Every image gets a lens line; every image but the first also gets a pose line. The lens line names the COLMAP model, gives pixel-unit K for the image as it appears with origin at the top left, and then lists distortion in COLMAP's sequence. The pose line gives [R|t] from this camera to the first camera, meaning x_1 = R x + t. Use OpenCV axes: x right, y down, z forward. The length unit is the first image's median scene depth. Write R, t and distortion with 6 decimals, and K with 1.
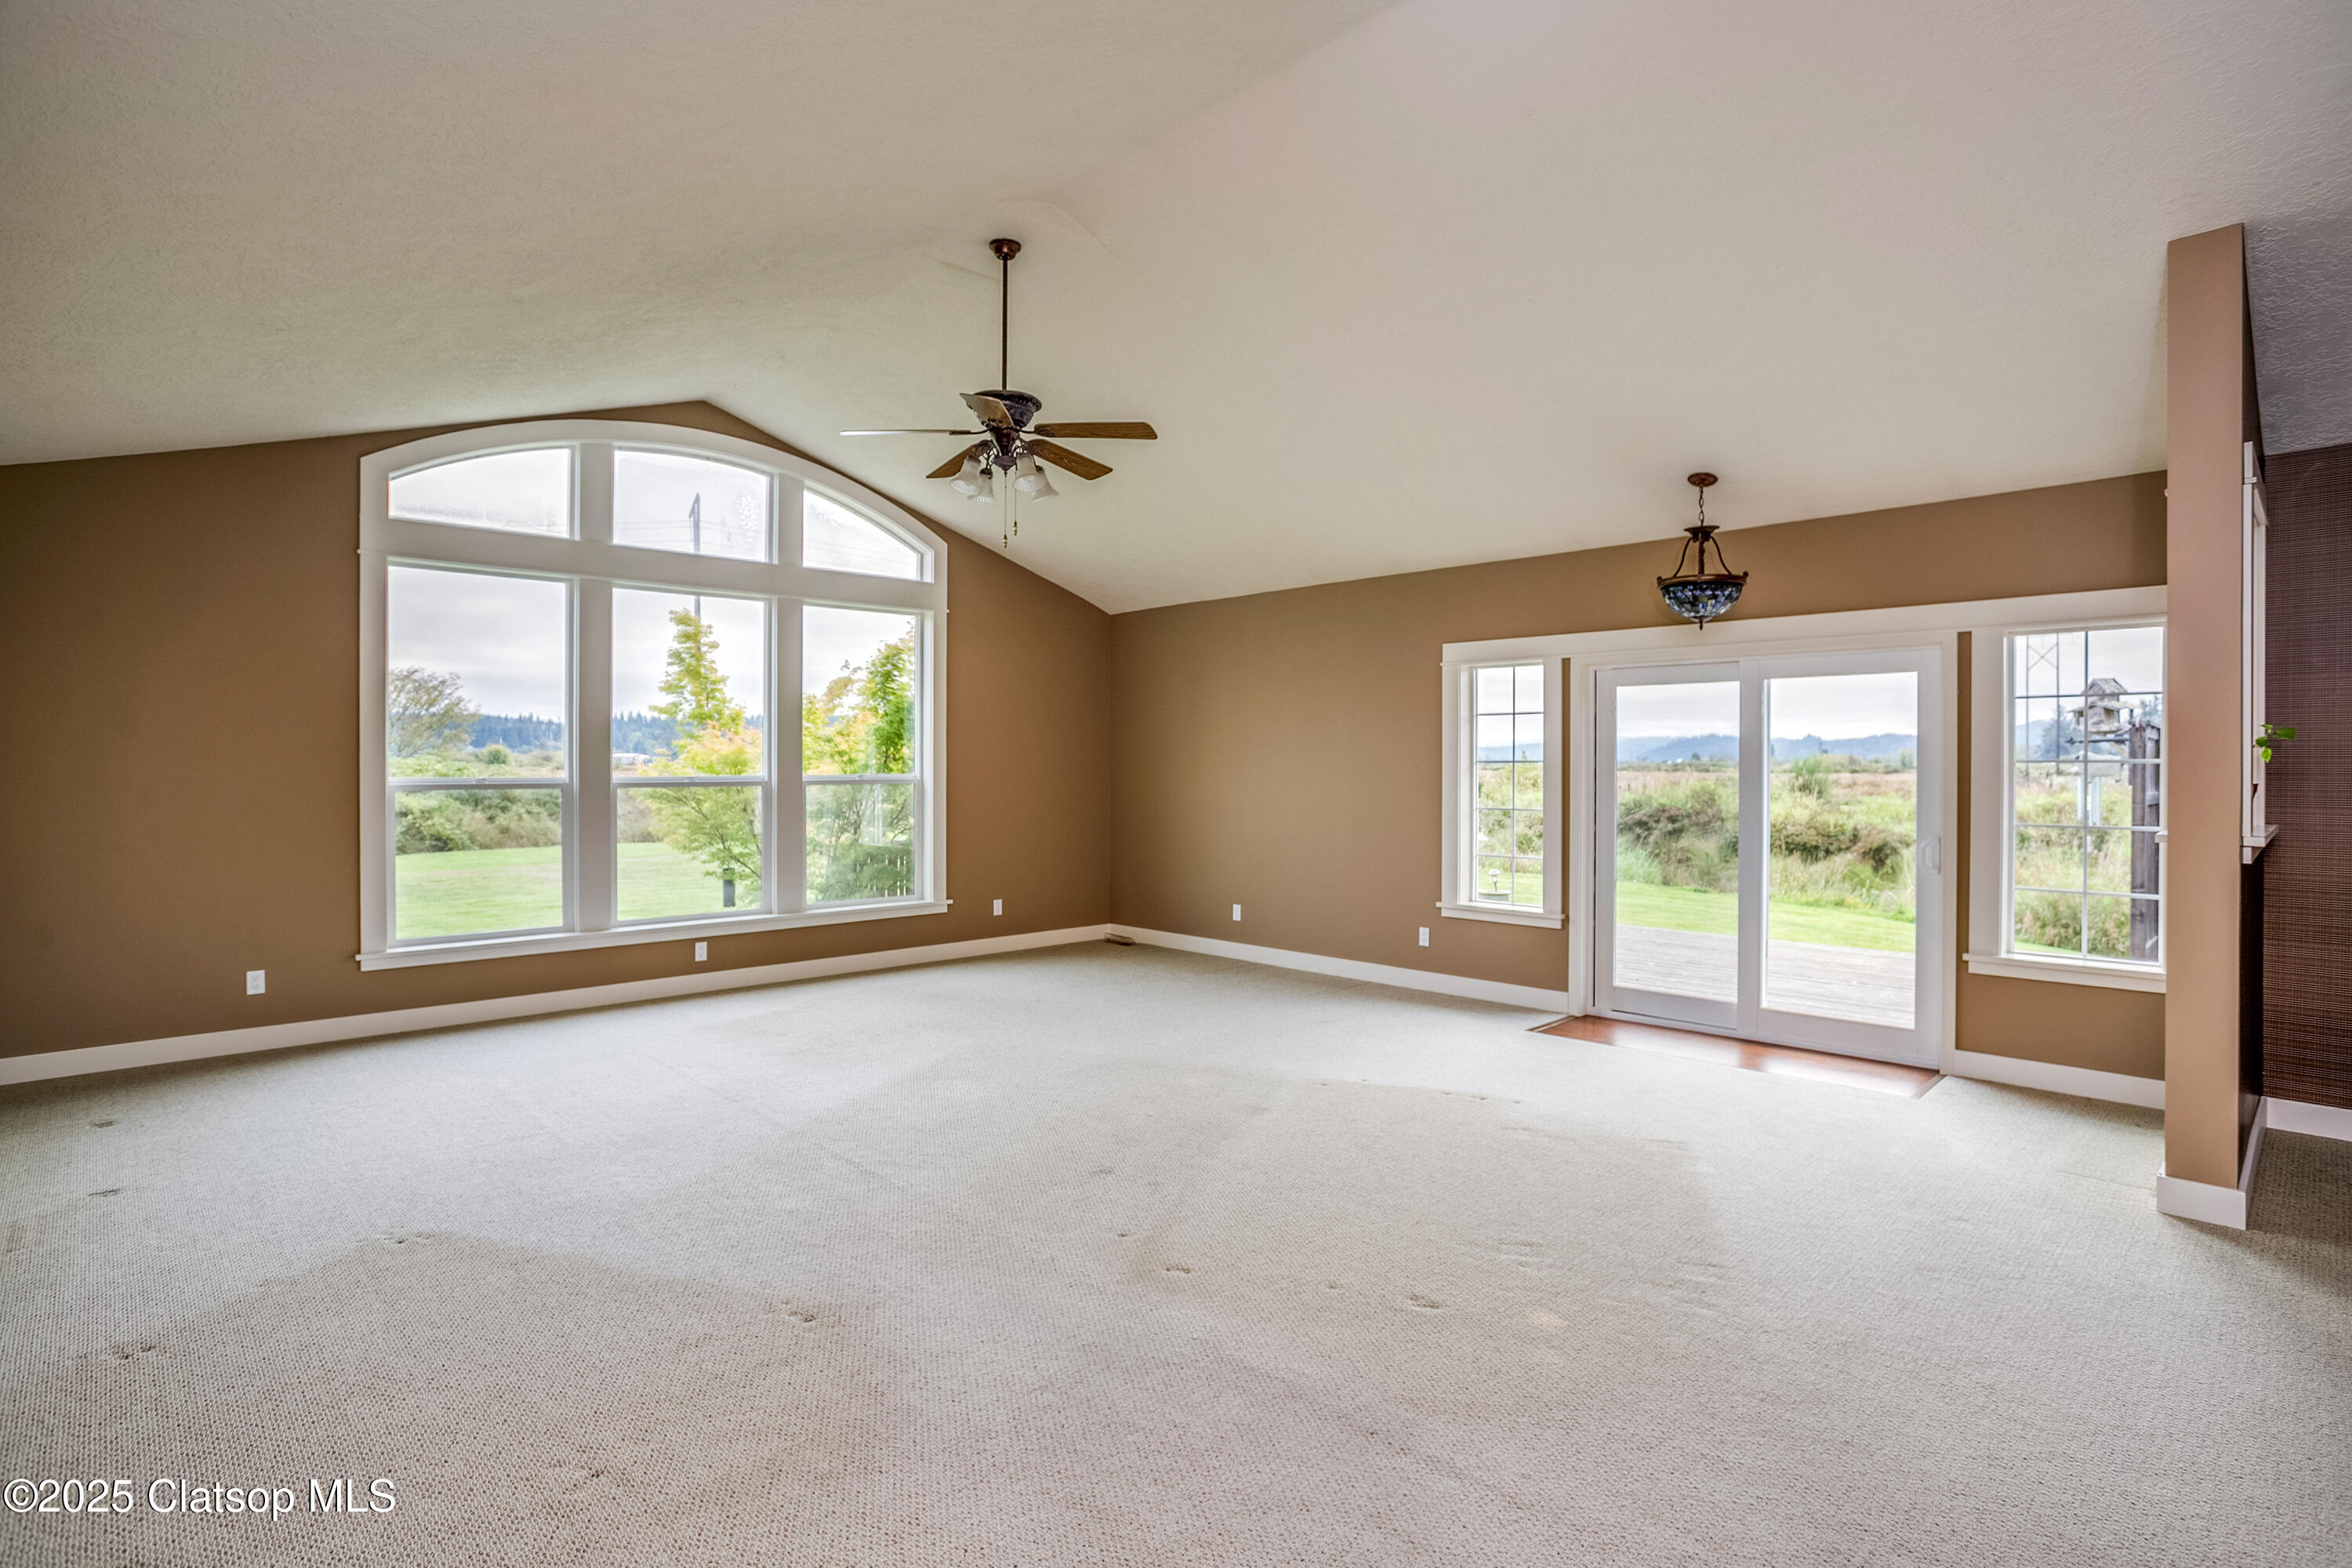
lens RADIAL K [[1151.5, 0, 1176.0], [0, 1151.5, 784.0], [0, 0, 1]] dist [-0.033266, 0.000314]
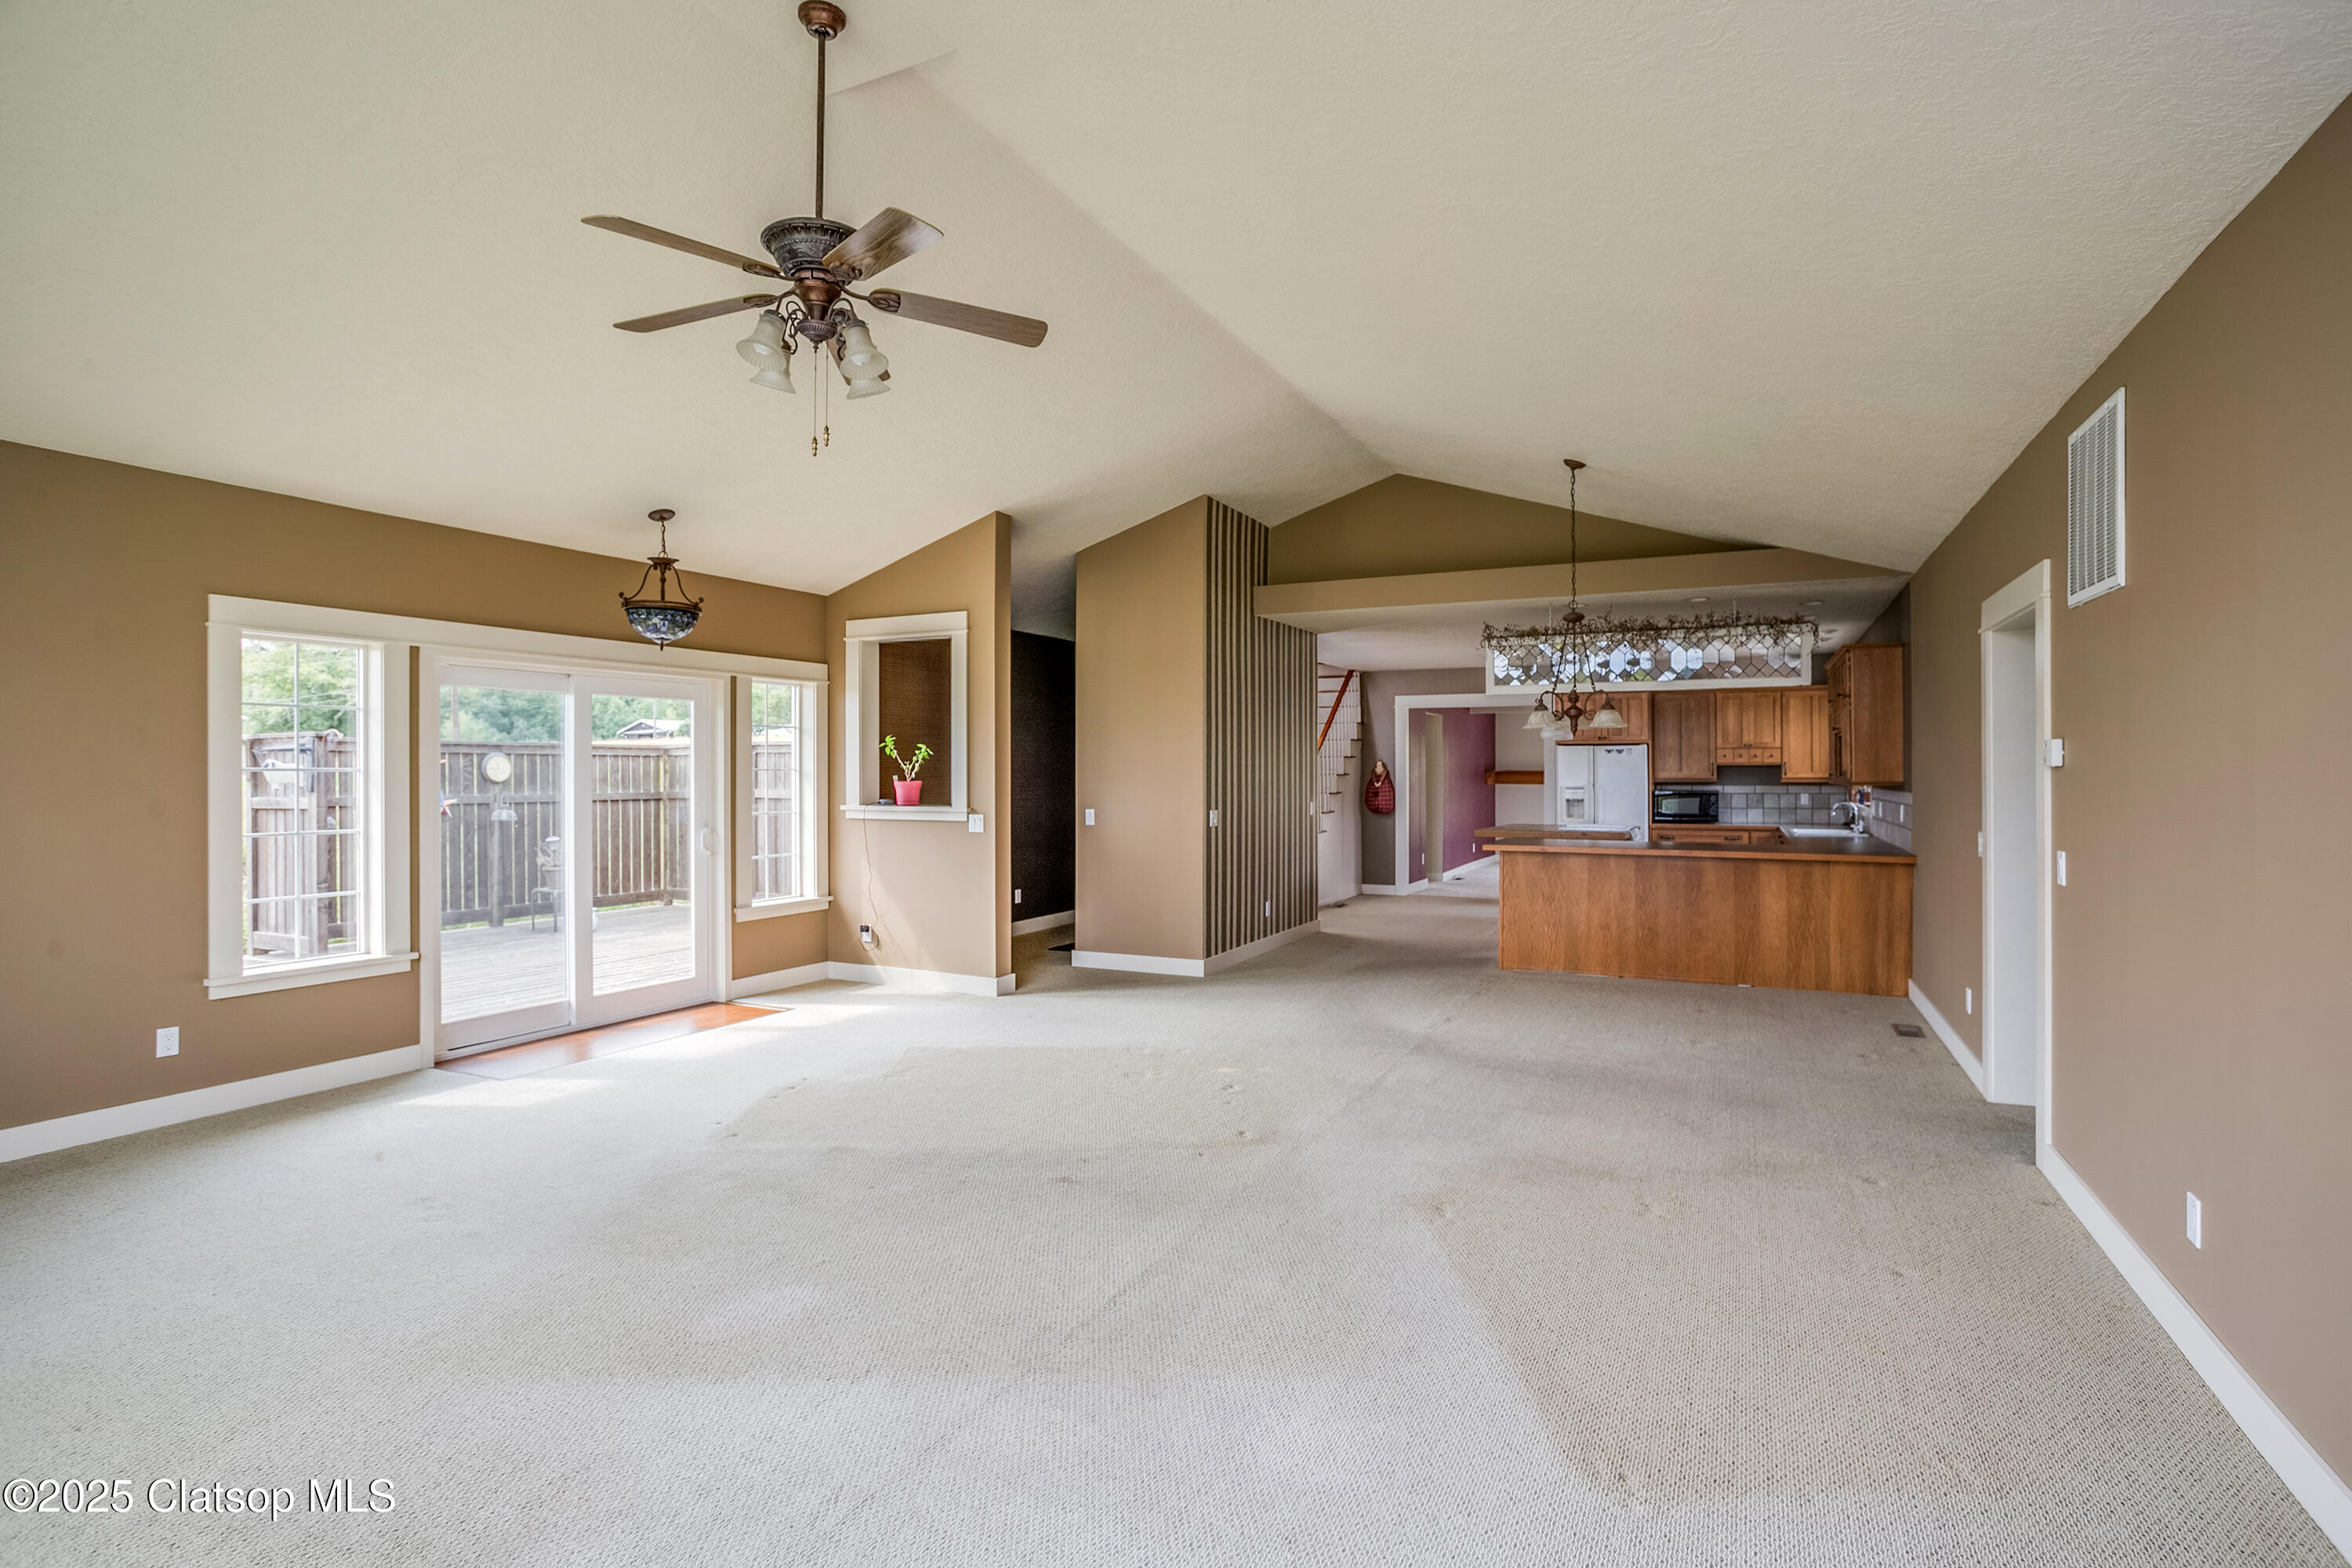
lens RADIAL K [[1185.4, 0, 1176.0], [0, 1185.4, 784.0], [0, 0, 1]] dist [-0.000926, 0.000259]
pose [[-0.344968, -0.011307, 0.938546, -0.655796], [0.018178, 0.999659, 0.018725, -0.015798], [-0.938438, 0.023520, -0.344645, 0.775578]]
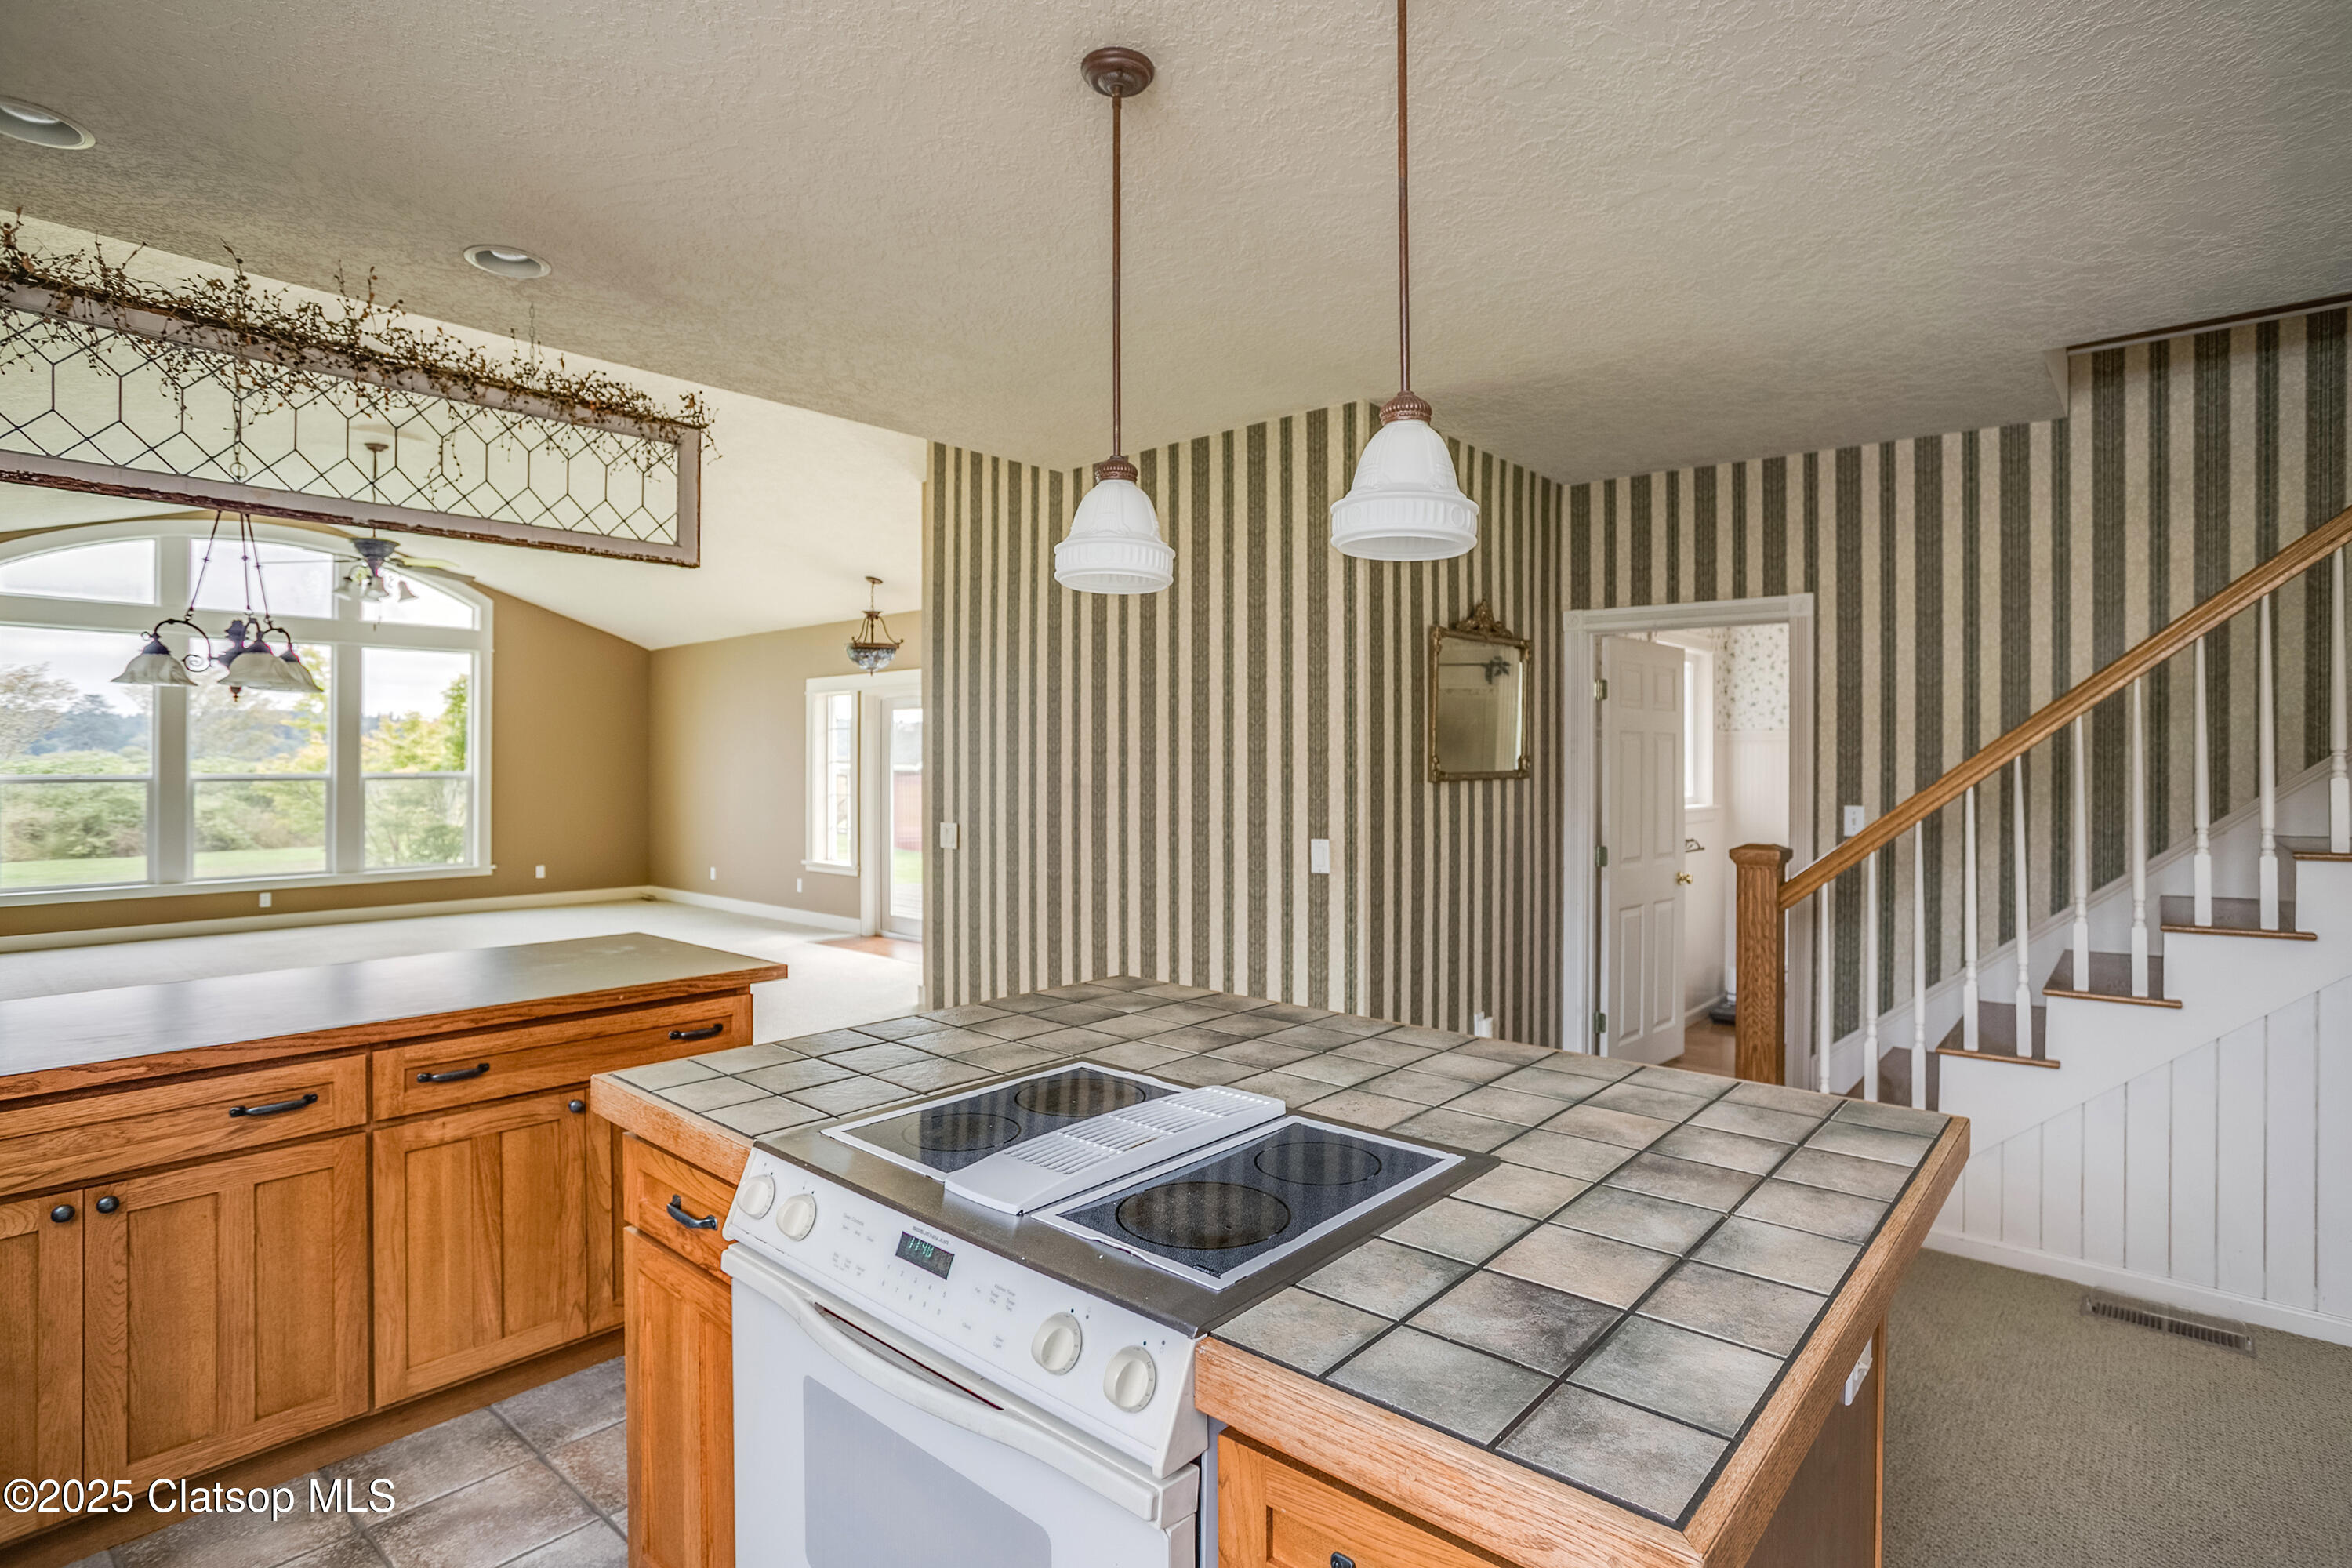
lens RADIAL K [[1185.4, 0, 1176.0], [0, 1185.4, 784.0], [0, 0, 1]] dist [-0.000926, 0.000259]
pose [[0.998082, -0.005397, 0.061665, 0.643797], [0.005380, 0.999985, 0.000435, 0.011303], [-0.061667, -0.000103, 0.998097, -0.542292]]
